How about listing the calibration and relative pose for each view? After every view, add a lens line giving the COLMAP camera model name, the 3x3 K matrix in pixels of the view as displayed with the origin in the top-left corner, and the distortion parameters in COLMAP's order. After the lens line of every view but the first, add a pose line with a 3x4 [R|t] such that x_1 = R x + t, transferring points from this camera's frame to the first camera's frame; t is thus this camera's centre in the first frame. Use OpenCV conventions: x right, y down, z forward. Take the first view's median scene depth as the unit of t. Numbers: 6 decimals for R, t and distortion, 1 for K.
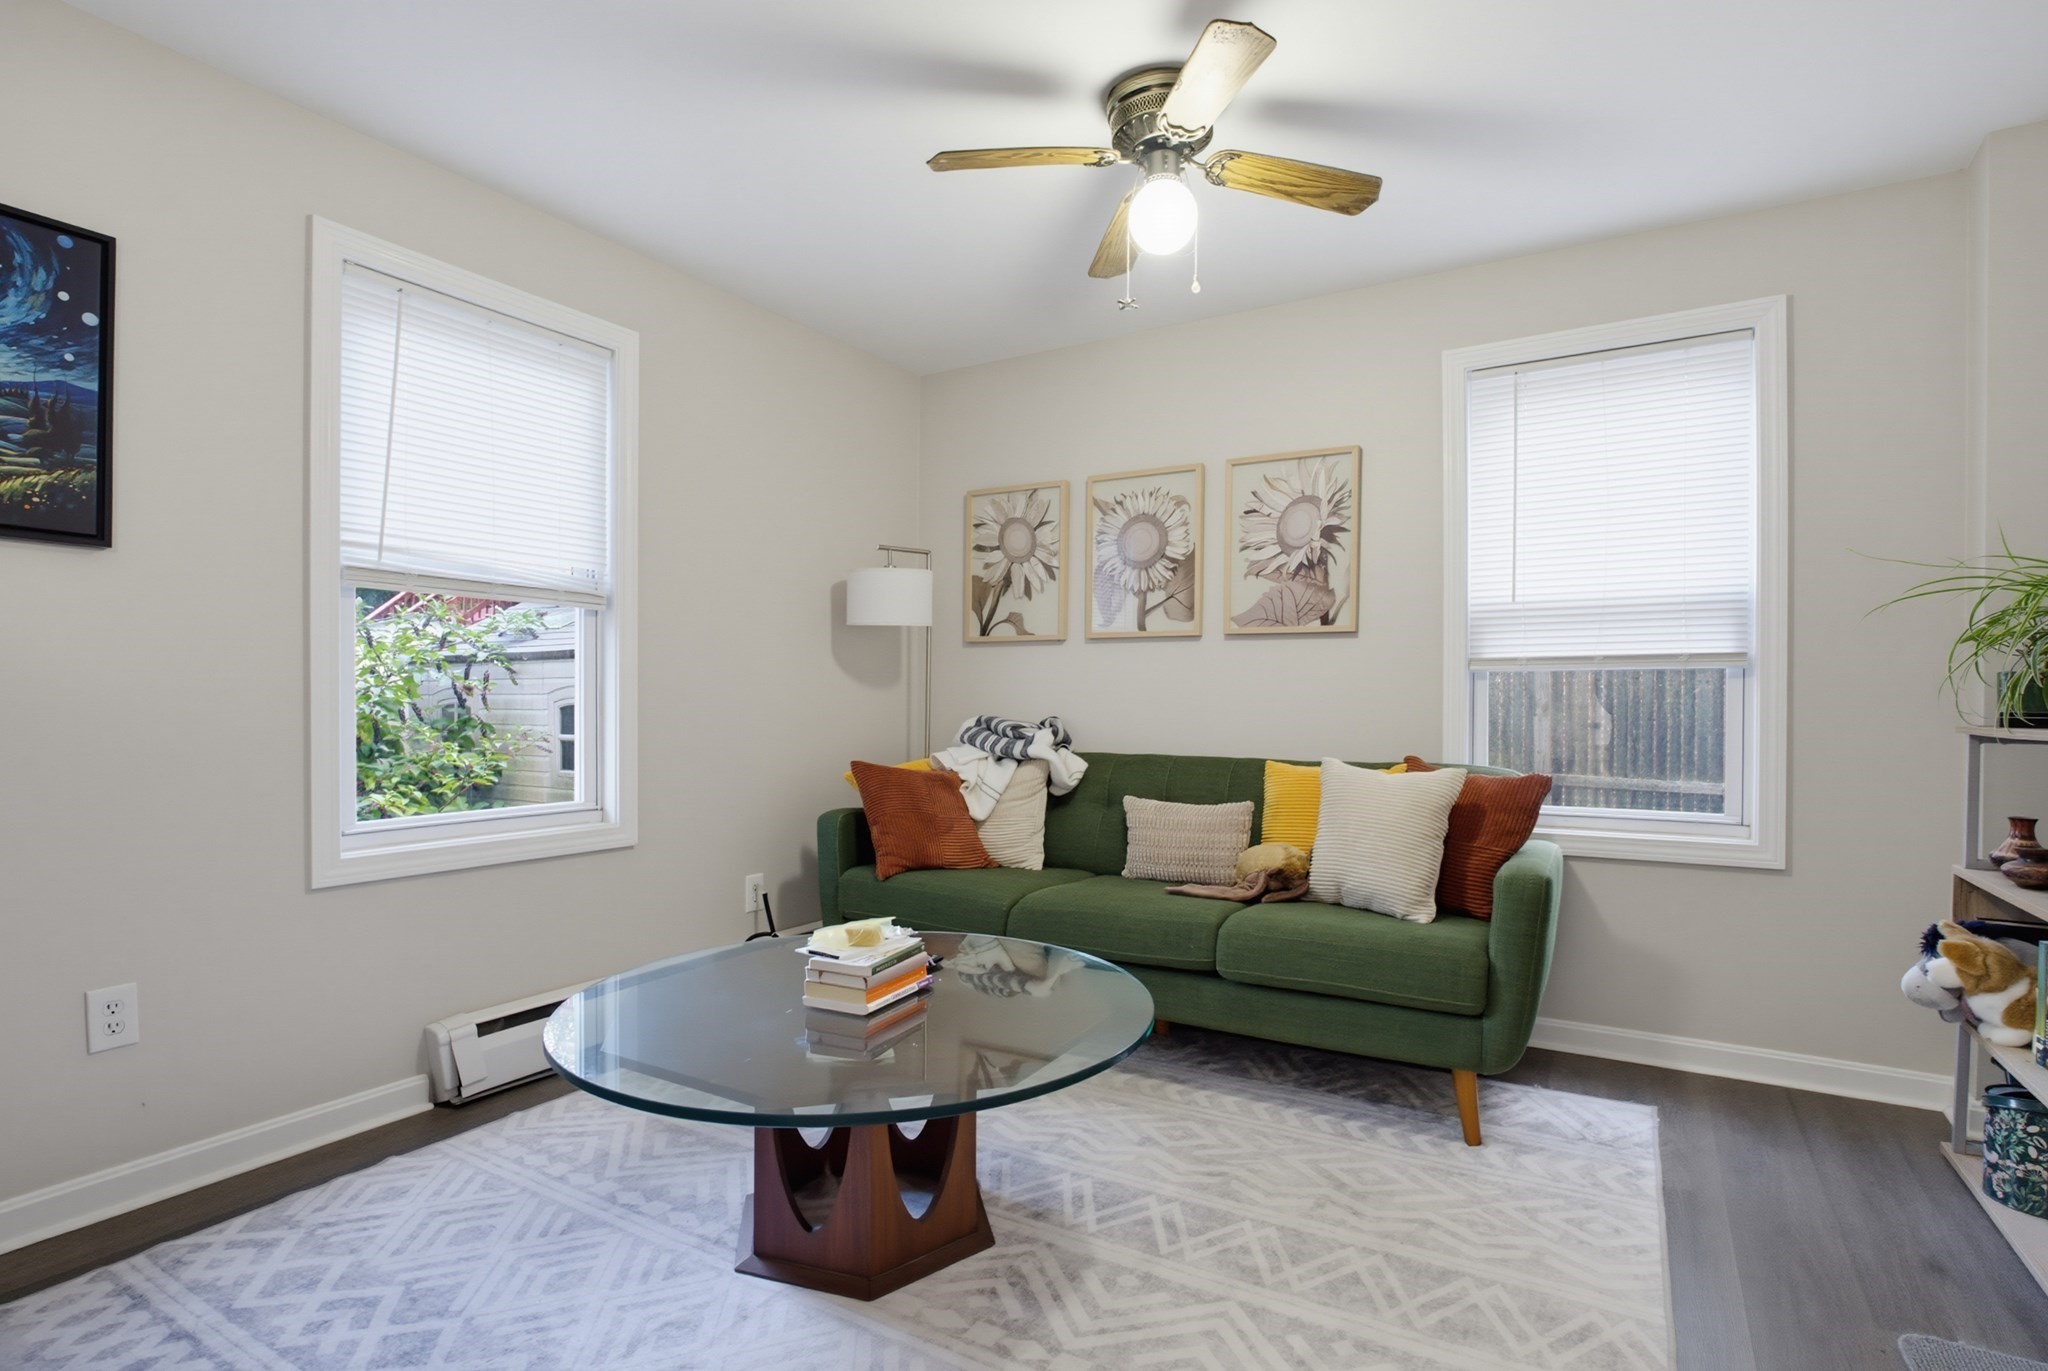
lens RADIAL K [[992.9, 0, 1024.4], [0, 992.9, 698.5], [0, 0, 1]] dist [0.005706, 0.000961]
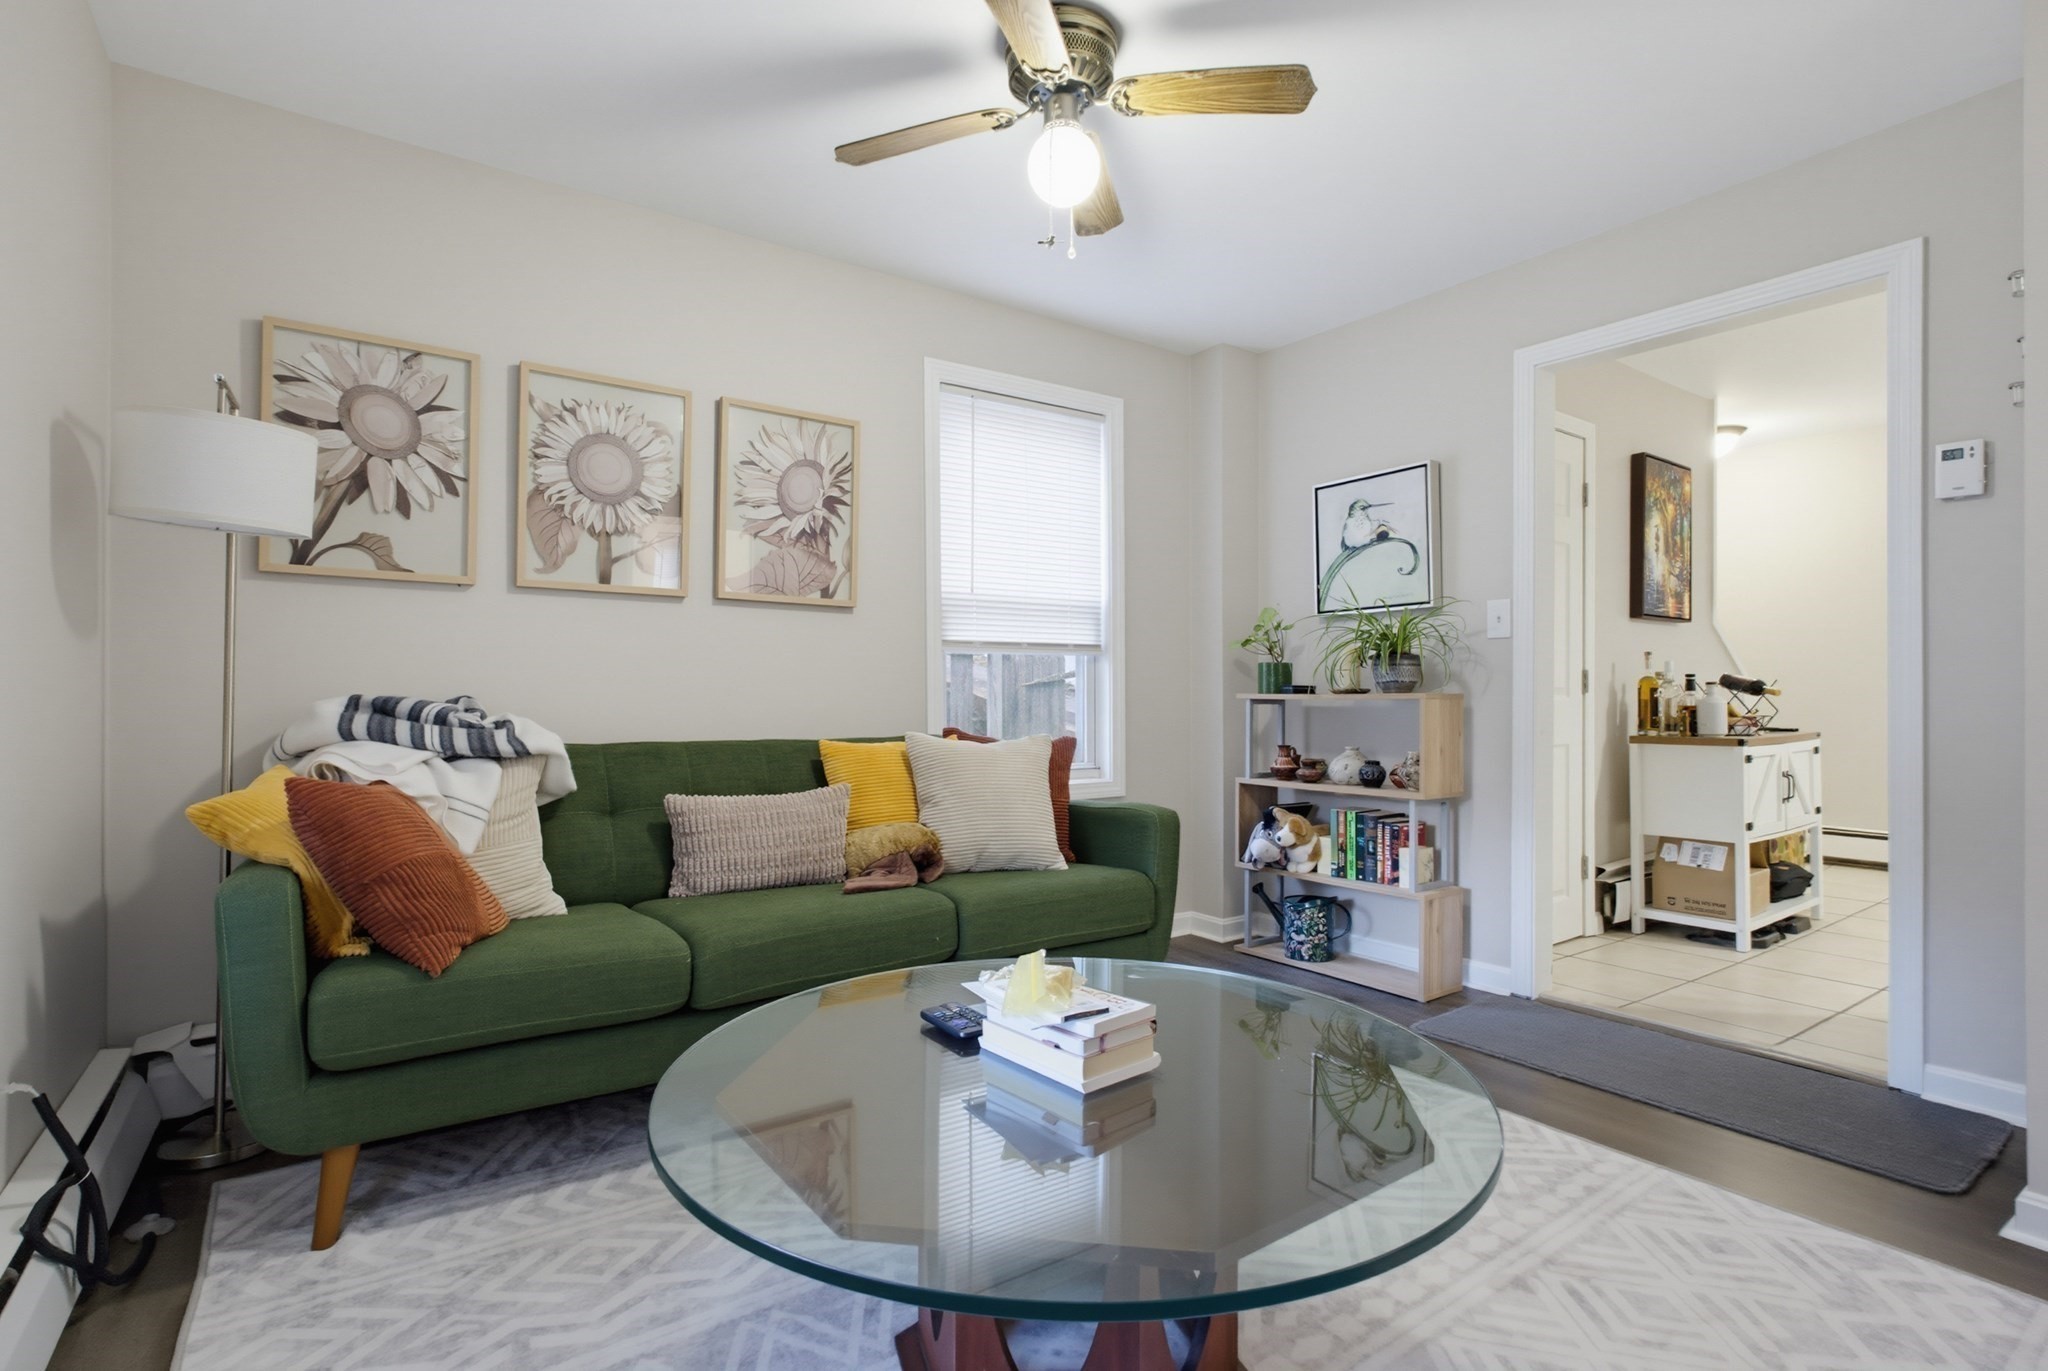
lens RADIAL K [[992.9, 0, 1025.5], [0, 992.9, 685.7], [0, 0, 1]] dist [0.005706, 0.000961]
pose [[0.425441, 0.006050, 0.904966, -0.473094], [-0.002307, 0.999982, -0.005601, 0.015588], [-0.904983, 0.000295, 0.425447, 0.401919]]
